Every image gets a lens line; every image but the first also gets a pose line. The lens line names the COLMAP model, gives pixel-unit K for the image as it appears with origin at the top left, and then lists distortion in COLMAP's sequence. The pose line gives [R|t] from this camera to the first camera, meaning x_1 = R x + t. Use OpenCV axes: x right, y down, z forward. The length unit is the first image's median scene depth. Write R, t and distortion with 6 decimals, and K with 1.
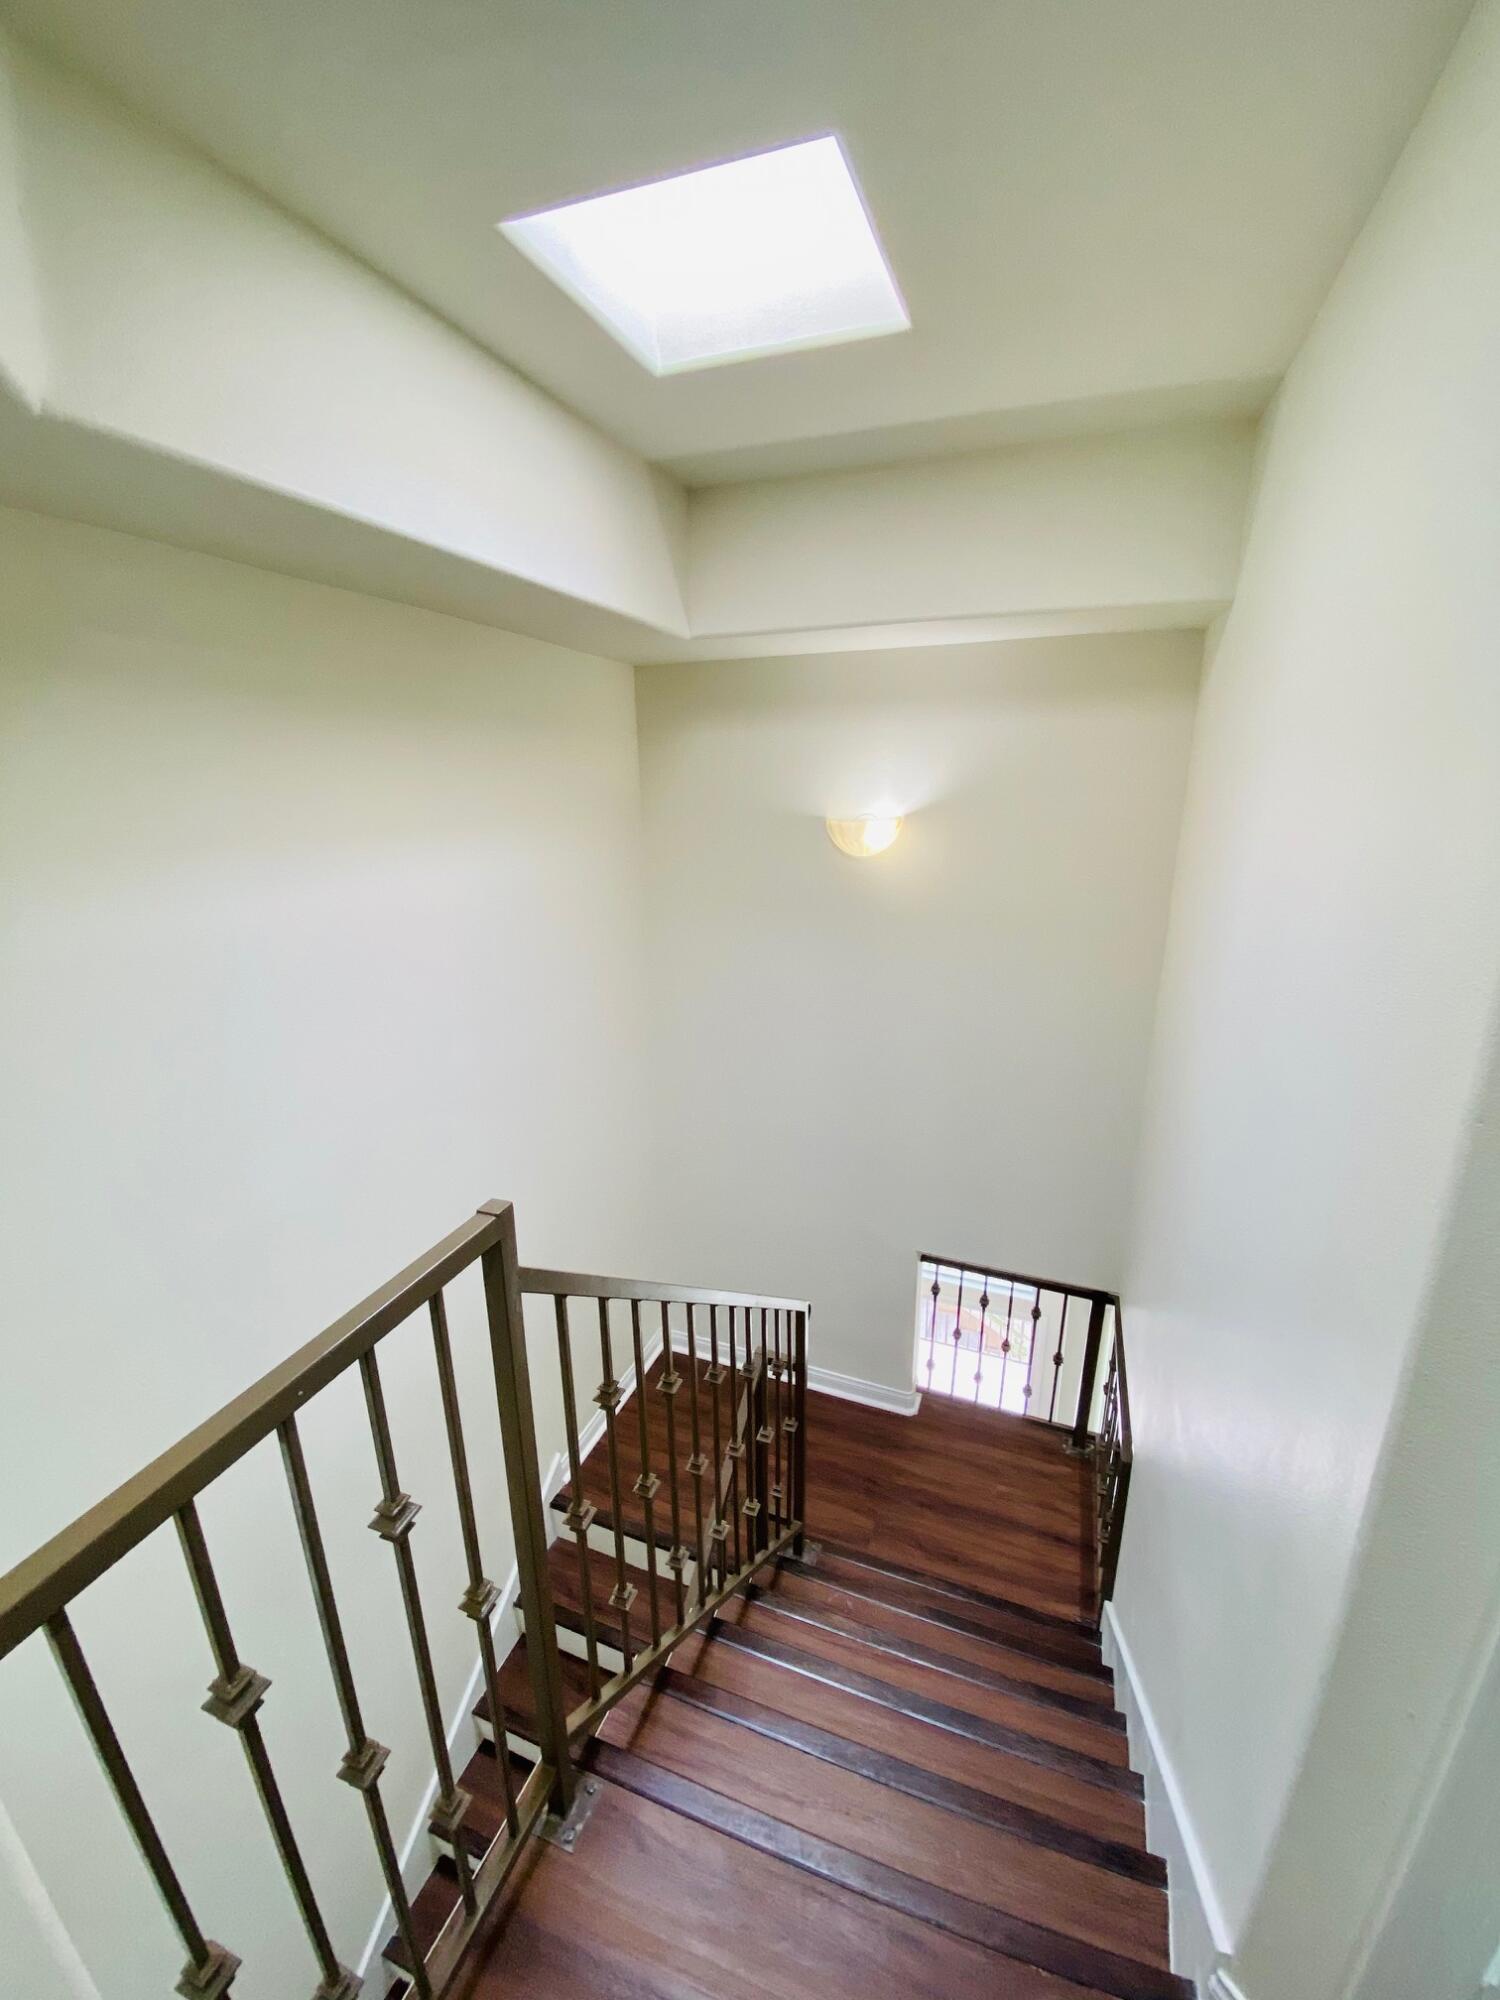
lens RADIAL K [[807.7, 0, 750.0], [0, 807.7, 1000.0], [0, 0, 1]] dist [0.011449, -0.015242]
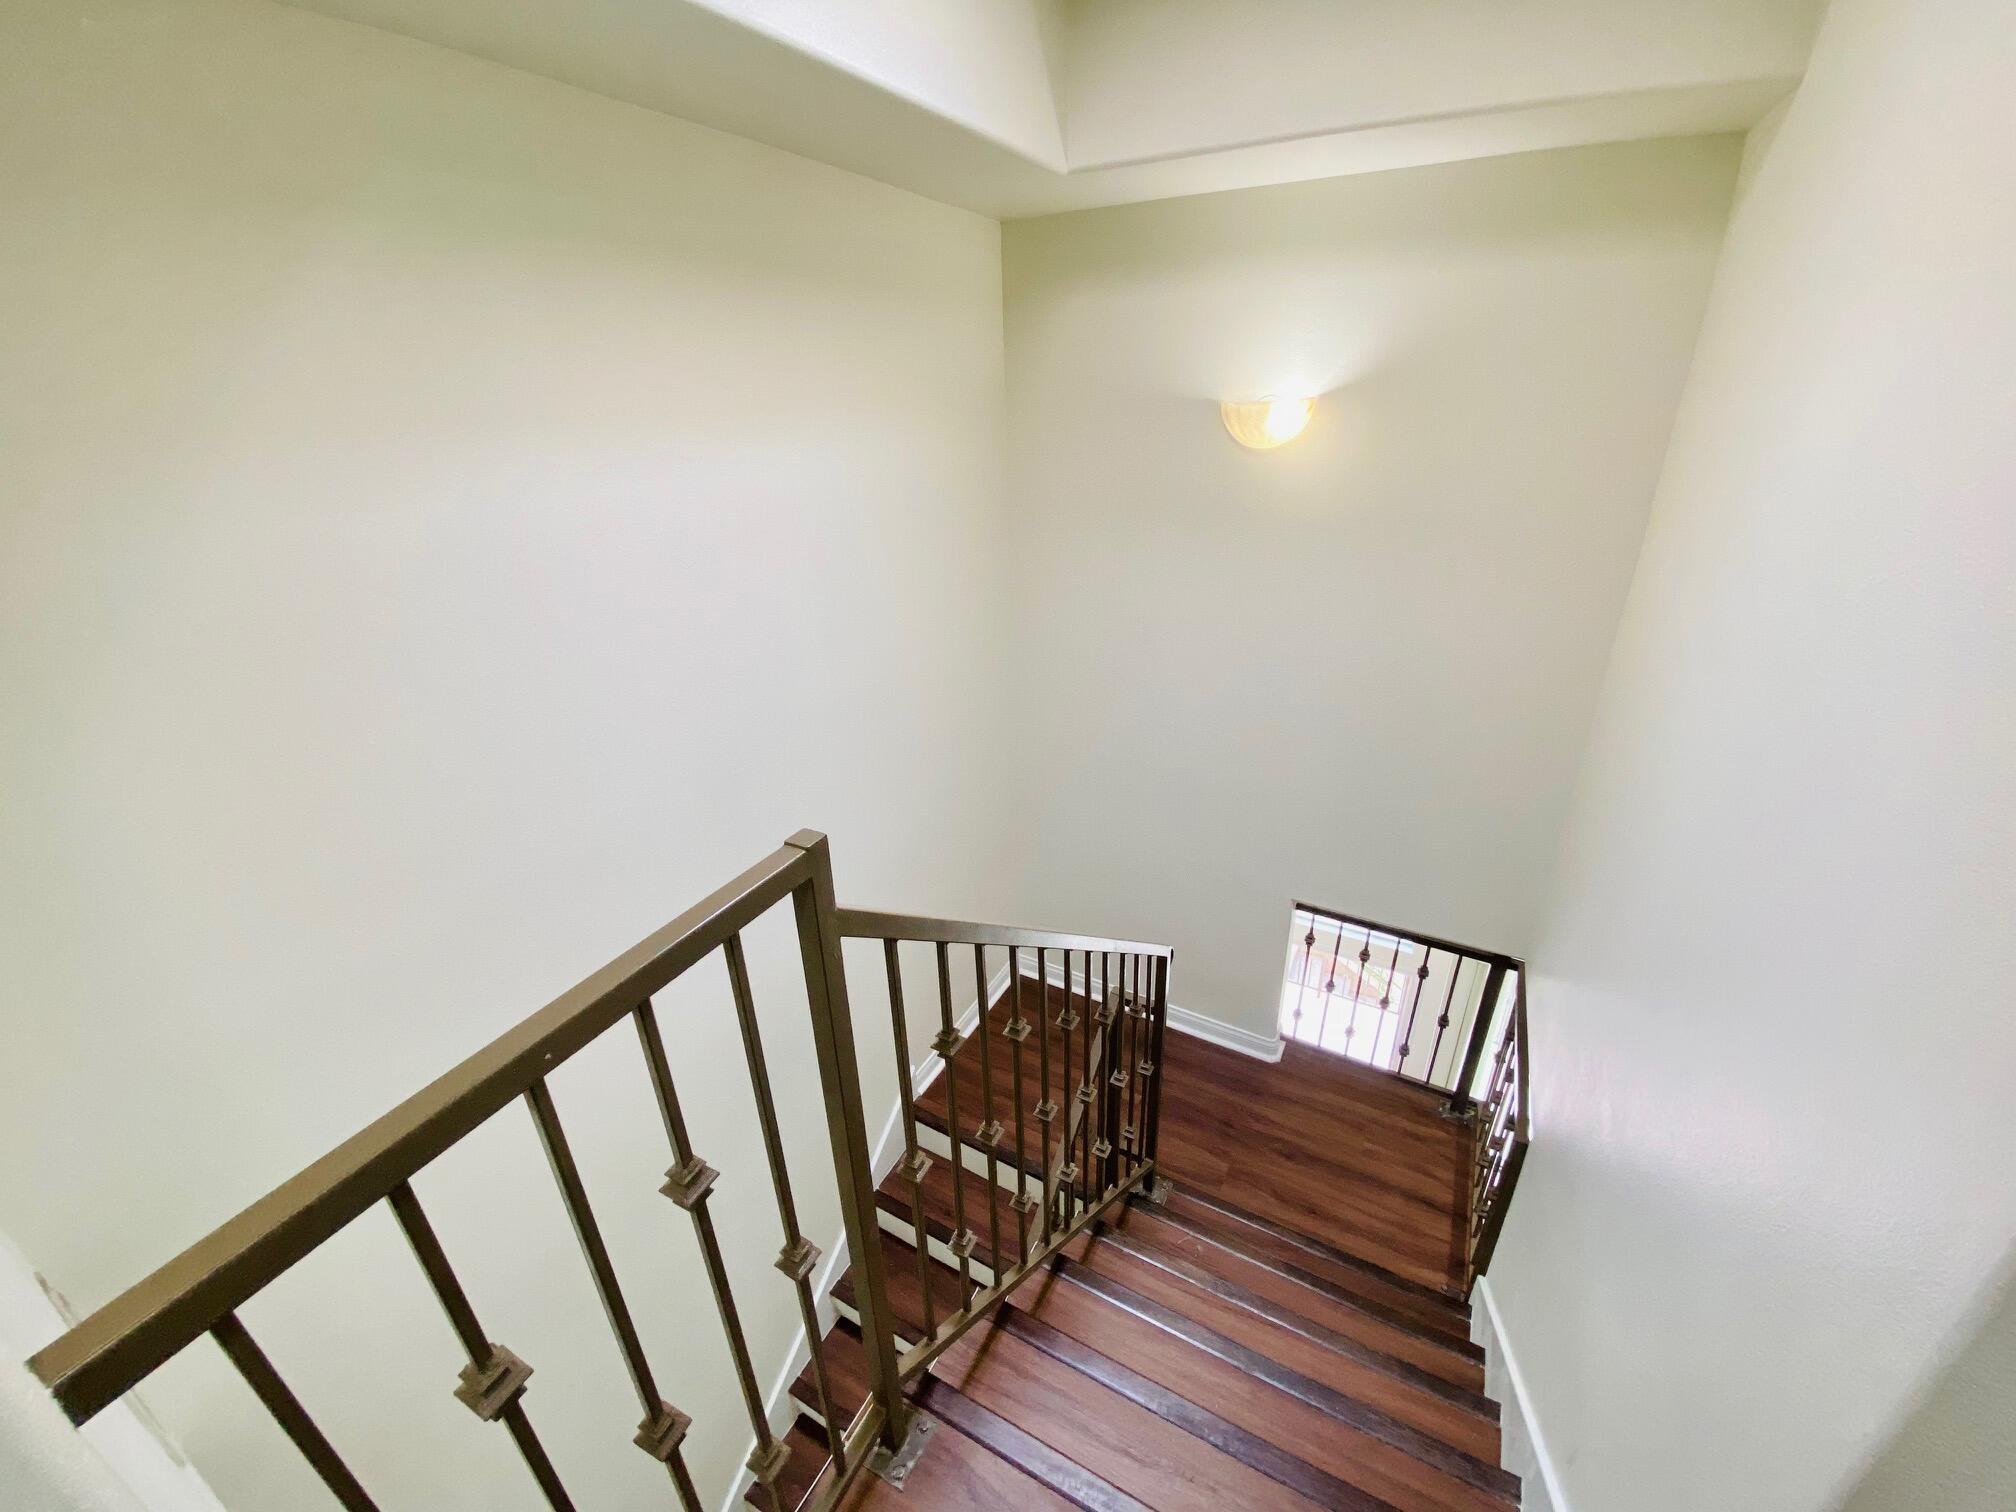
lens RADIAL K [[814.2, 0, 1013.1], [0, 814.2, 751.4], [0, 0, 1]] dist [0.011449, -0.015242]
pose [[0.991409, 0.040736, -0.124291, -0.001647], [-0.021821, 0.988459, 0.149907, 0.017405], [0.128964, -0.145907, 0.980857, 0.103235]]
